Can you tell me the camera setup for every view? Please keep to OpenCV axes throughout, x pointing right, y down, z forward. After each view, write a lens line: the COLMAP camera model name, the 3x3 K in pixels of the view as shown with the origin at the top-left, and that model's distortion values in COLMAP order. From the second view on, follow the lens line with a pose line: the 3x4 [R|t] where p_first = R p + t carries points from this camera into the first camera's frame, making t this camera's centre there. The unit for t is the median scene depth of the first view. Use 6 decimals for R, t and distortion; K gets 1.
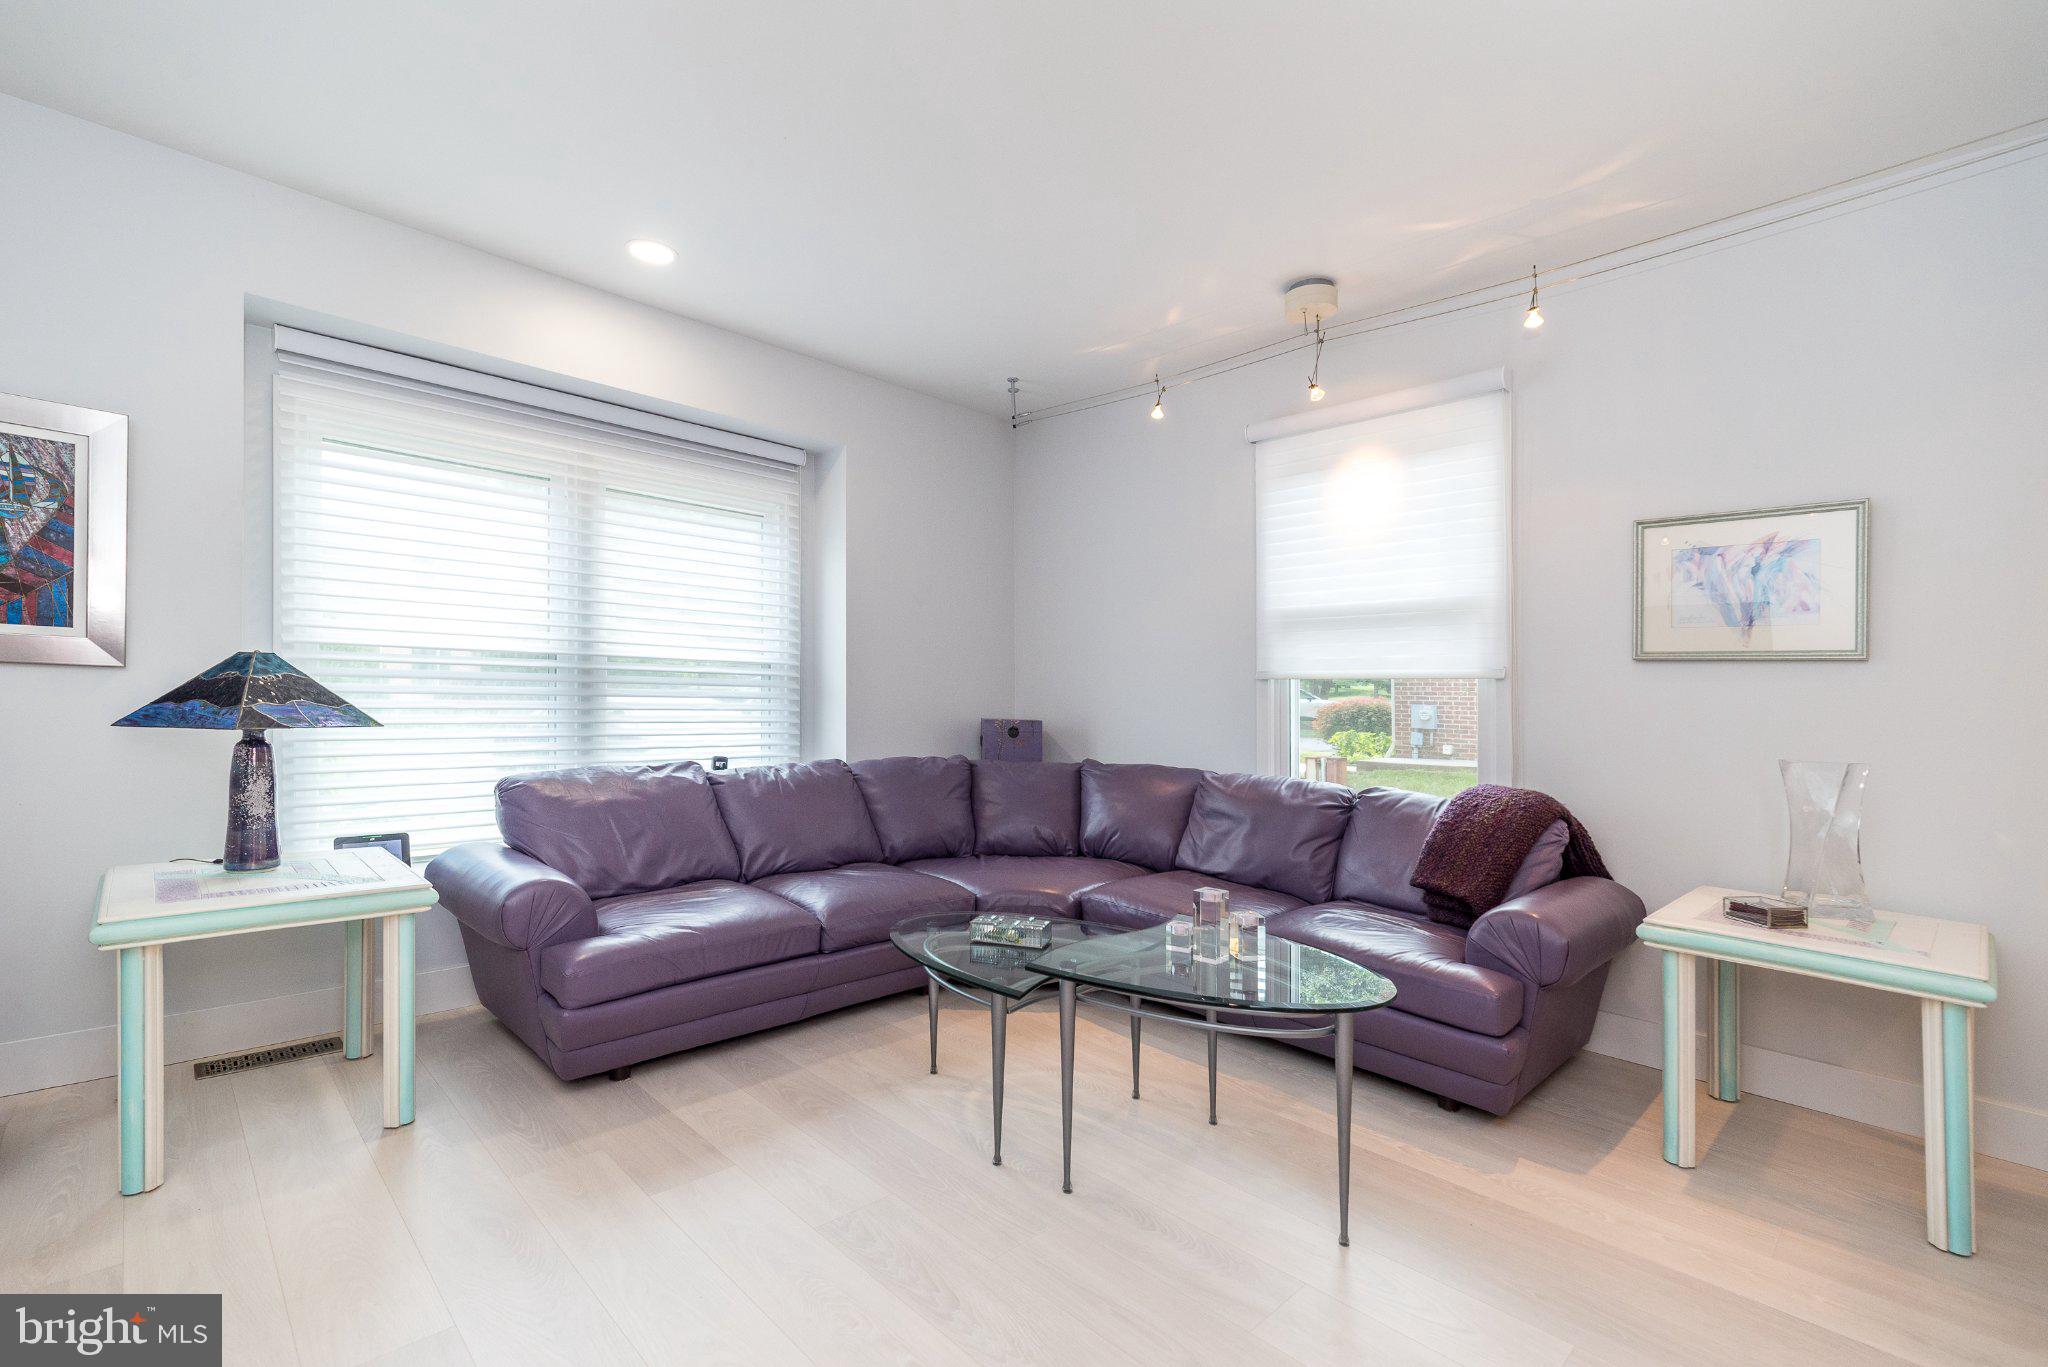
lens RADIAL K [[896.1, 0, 983.5], [0, 896.1, 697.8], [0, 0, 1]] dist [0.006721, 0.000112]
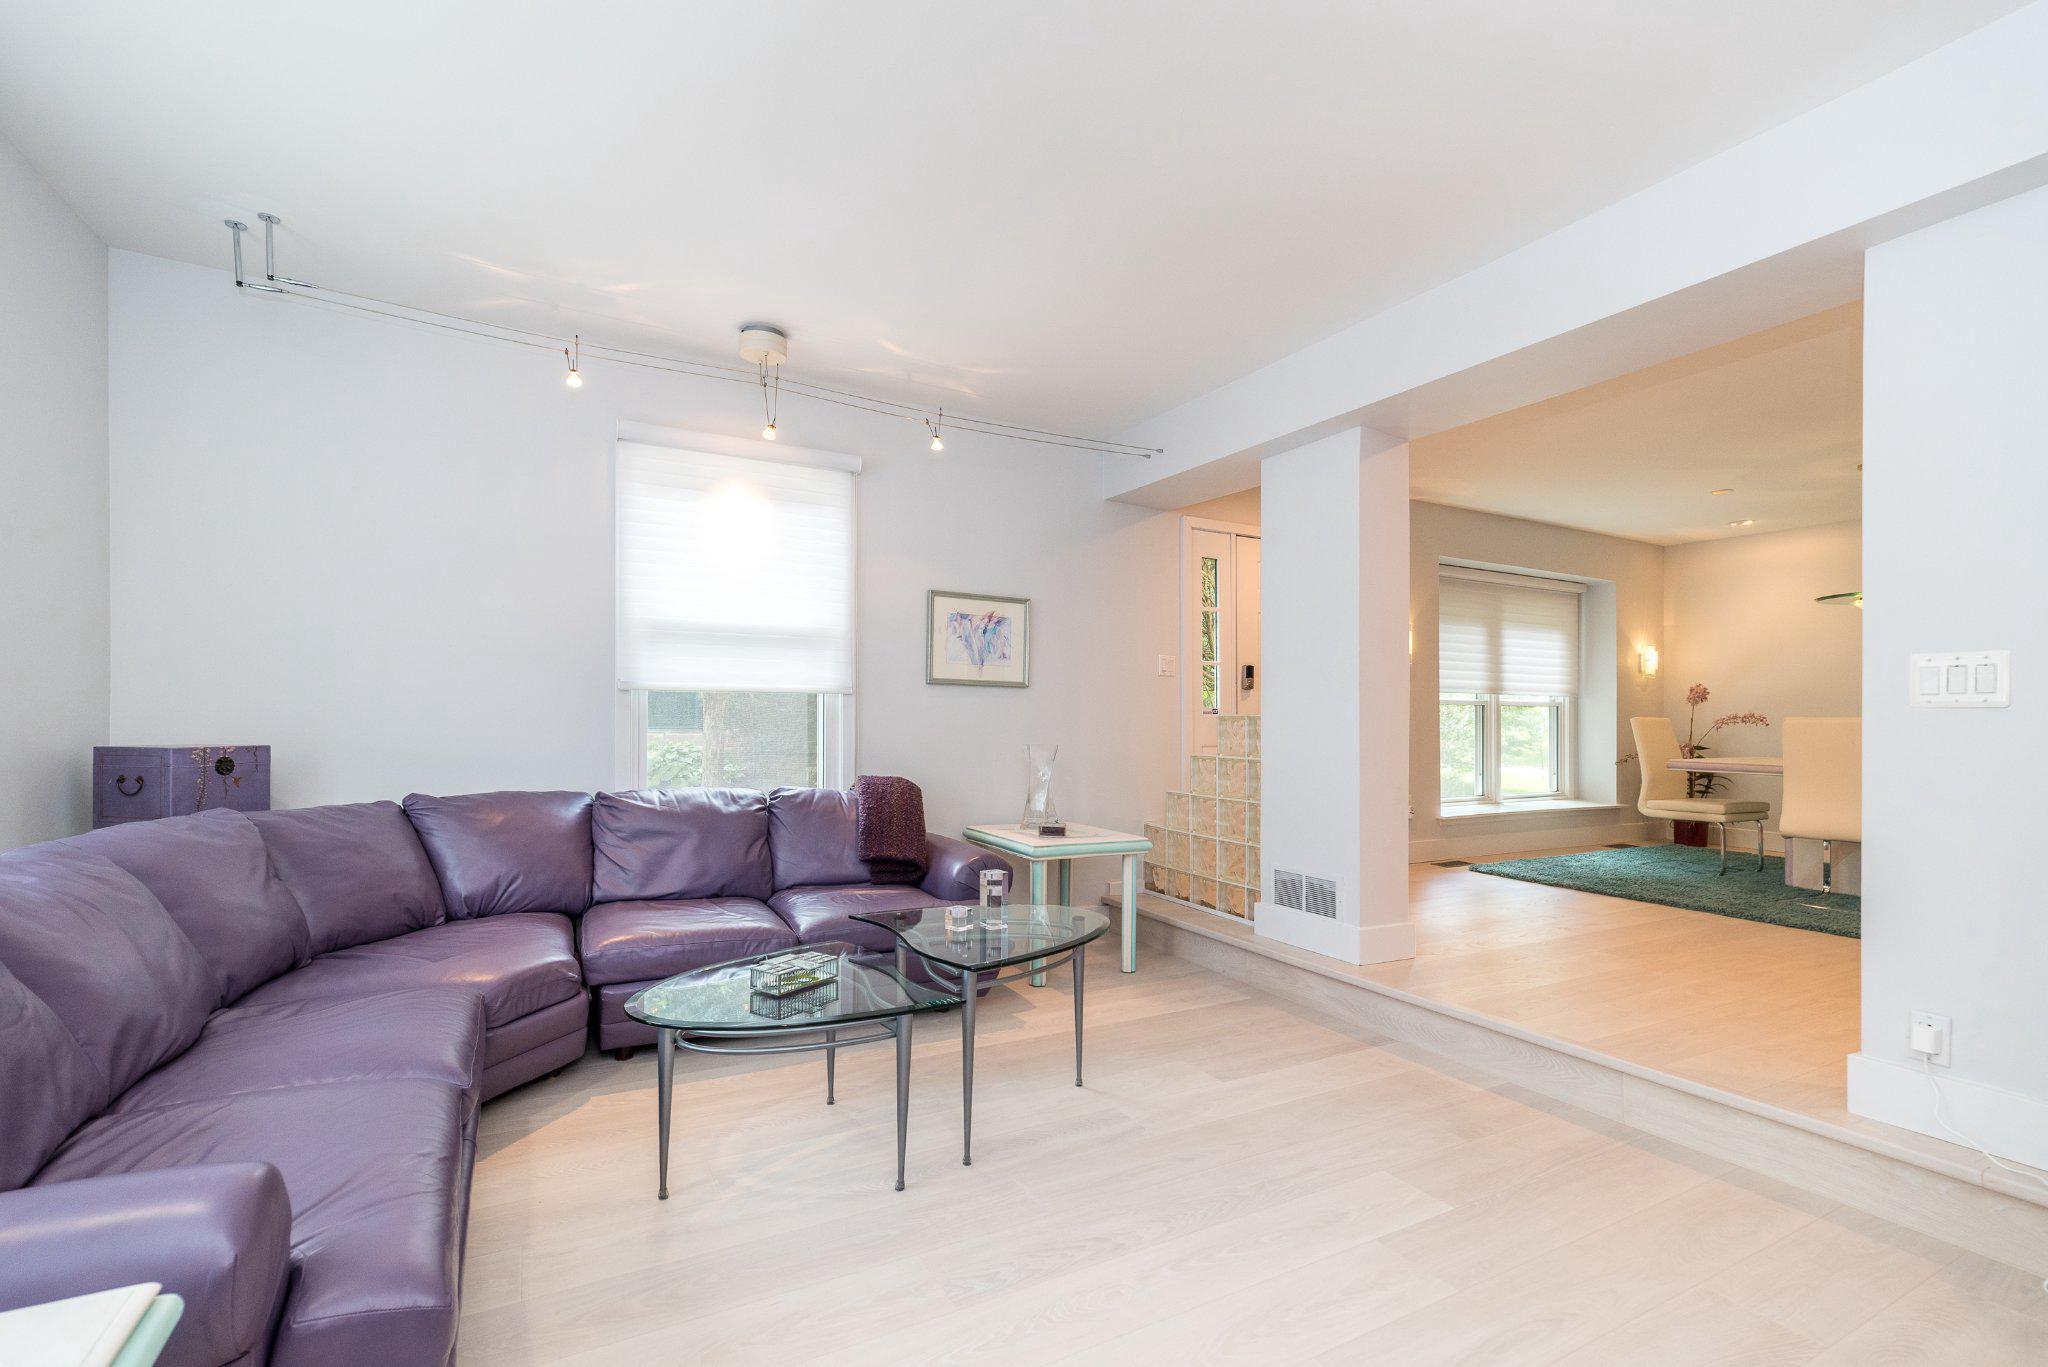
lens RADIAL K [[896.1, 0, 1034.1], [0, 896.1, 699.5], [0, 0, 1]] dist [0.006721, 0.000112]
pose [[0.263019, 0.001954, 0.964789, -0.608010], [-0.001240, 0.999998, -0.001688, -0.011591], [-0.964790, -0.000752, 0.263021, 0.406330]]
